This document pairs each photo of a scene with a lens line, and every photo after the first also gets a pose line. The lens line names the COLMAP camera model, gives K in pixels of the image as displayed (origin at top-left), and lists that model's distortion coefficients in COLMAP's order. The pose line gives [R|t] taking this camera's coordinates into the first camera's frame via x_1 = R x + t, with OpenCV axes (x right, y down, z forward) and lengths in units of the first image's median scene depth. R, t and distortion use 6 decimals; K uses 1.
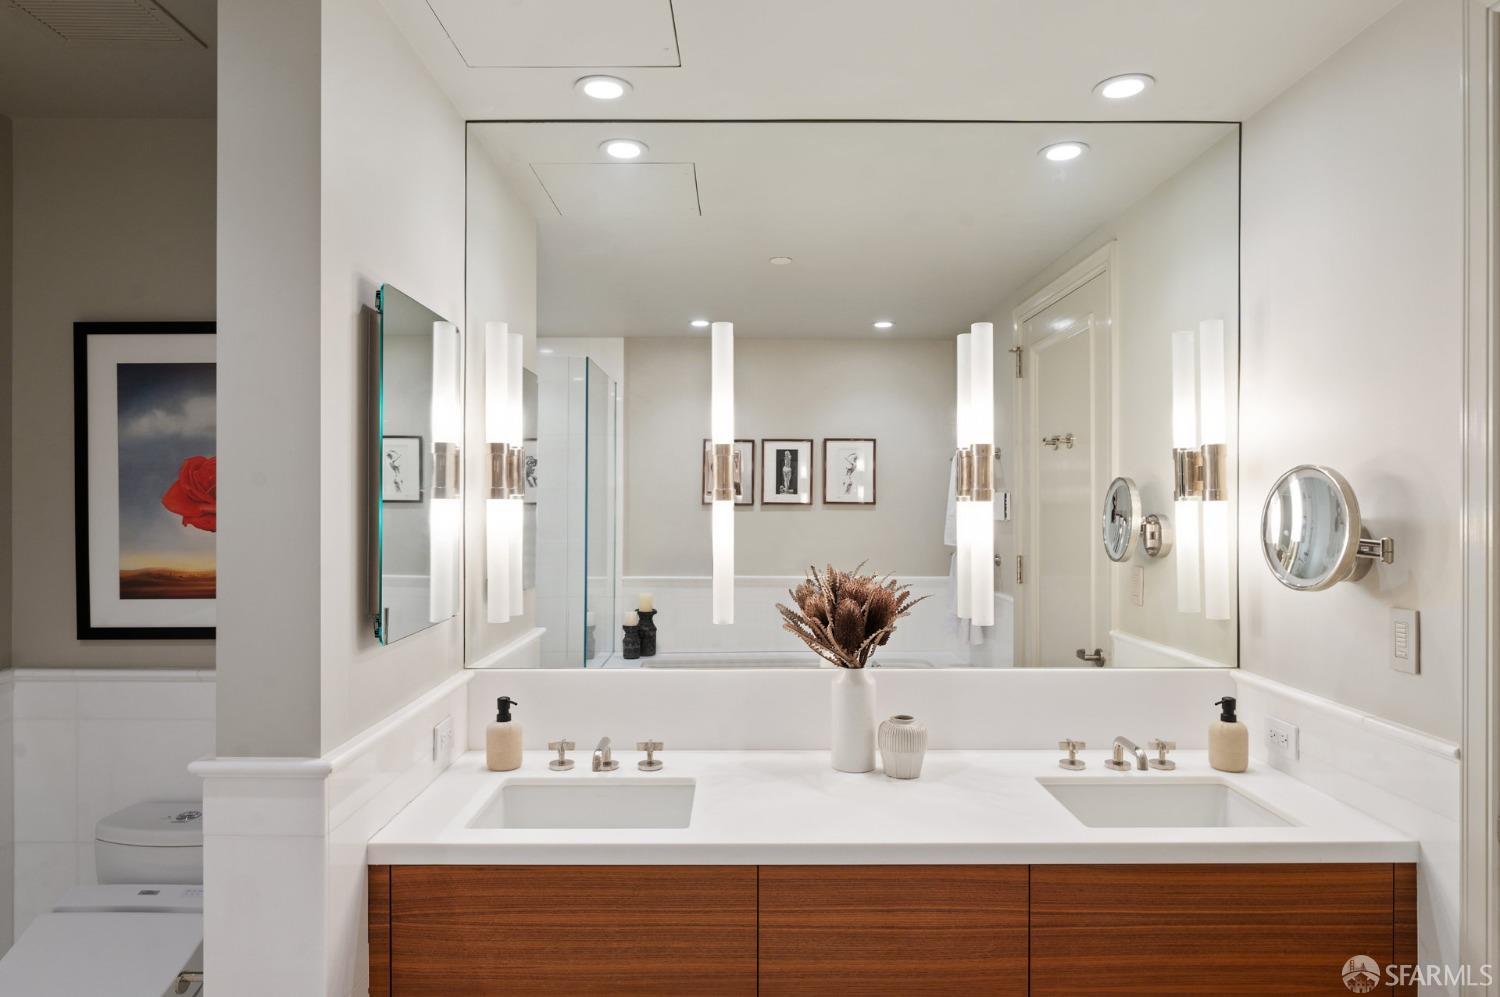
lens RADIAL K [[901.9, 0, 750.0], [0, 901.9, 498.5], [0, 0, 1]] dist [-0.000800, 0.000160]
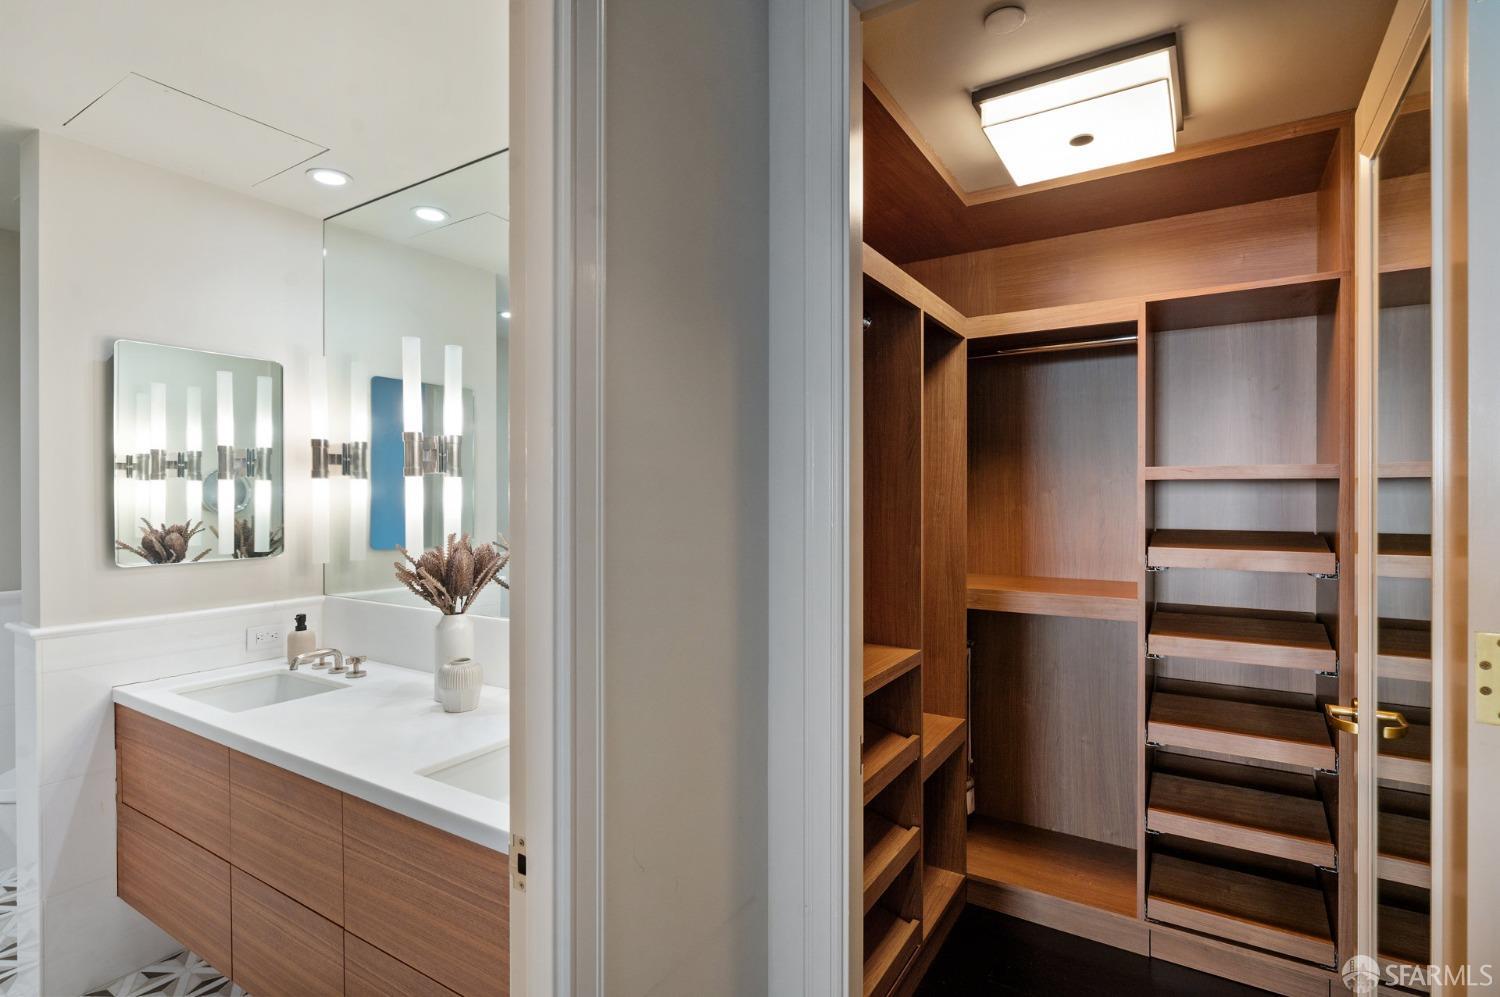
lens RADIAL K [[731.4, 0, 750.0], [0, 731.4, 498.5], [0, 0, 1]] dist [-0.000052, -0.000124]
pose [[0.841284, -0.001027, -0.540593, 0.981762], [0.004804, 0.999973, 0.005575, 0.031590], [0.540573, -0.007287, 0.841266, 0.407275]]
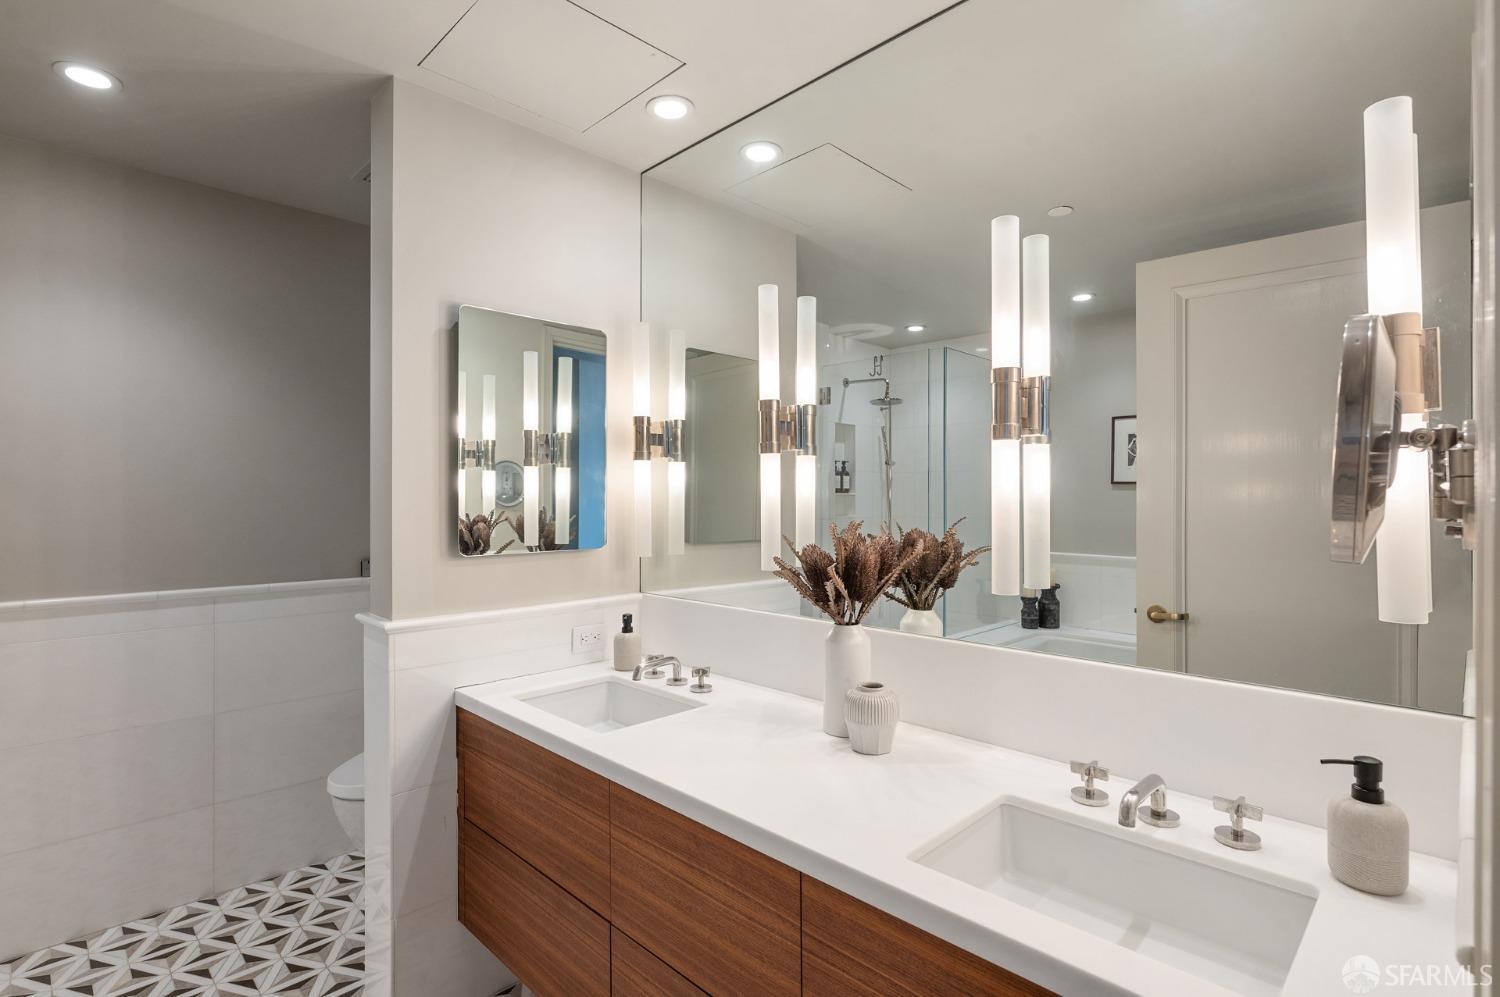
lens RADIAL K [[727.0, 0, 750.0], [0, 727.0, 498.5], [0, 0, 1]] dist [-0.002139, -0.000291]
pose [[0.698644, -0.002405, -0.715466, 0.593777], [0.003441, 0.999994, -0.000001, 0.057791], [0.715462, -0.002461, 0.698648, 0.409442]]
